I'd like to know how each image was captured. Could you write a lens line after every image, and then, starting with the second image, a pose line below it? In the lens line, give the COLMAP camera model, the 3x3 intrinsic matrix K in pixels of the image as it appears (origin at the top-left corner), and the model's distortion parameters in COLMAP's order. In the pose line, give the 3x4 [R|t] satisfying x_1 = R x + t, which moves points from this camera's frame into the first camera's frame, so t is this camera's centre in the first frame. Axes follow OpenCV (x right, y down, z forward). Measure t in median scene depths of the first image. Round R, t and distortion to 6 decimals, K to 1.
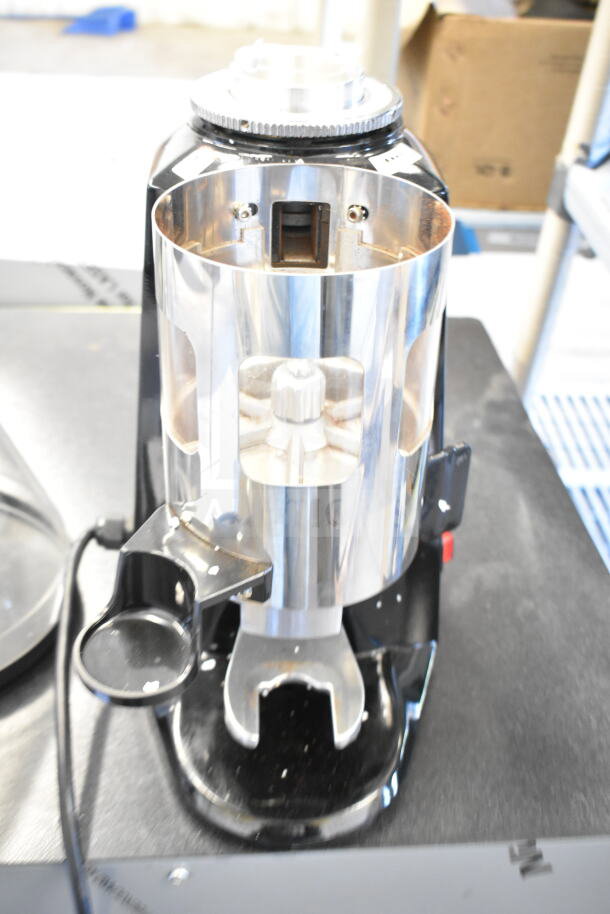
lens RADIAL K [[1048.6, 0, 303.4], [0, 1048.6, 455.8], [0, 0, 1]] dist [-0.040401, 0.000000]
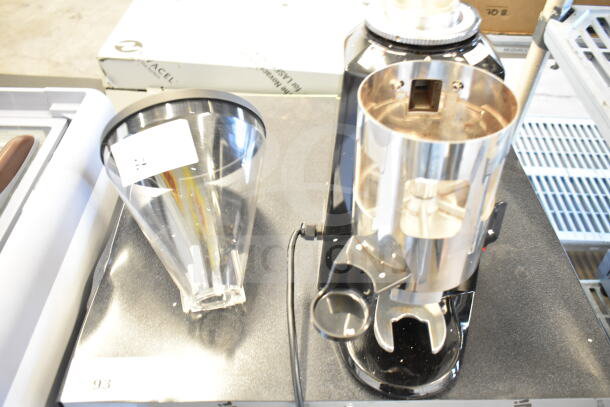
lens RADIAL K [[561.9, 0, 309.3], [0, 561.9, 204.3], [0, 0, 1]] dist [-0.037437, 0.000000]
pose [[0.995579, 0.017815, -0.092224, -0.102037], [-0.006953, 0.993132, 0.116791, -0.118785], [0.093671, -0.115633, 0.988865, -0.040812]]
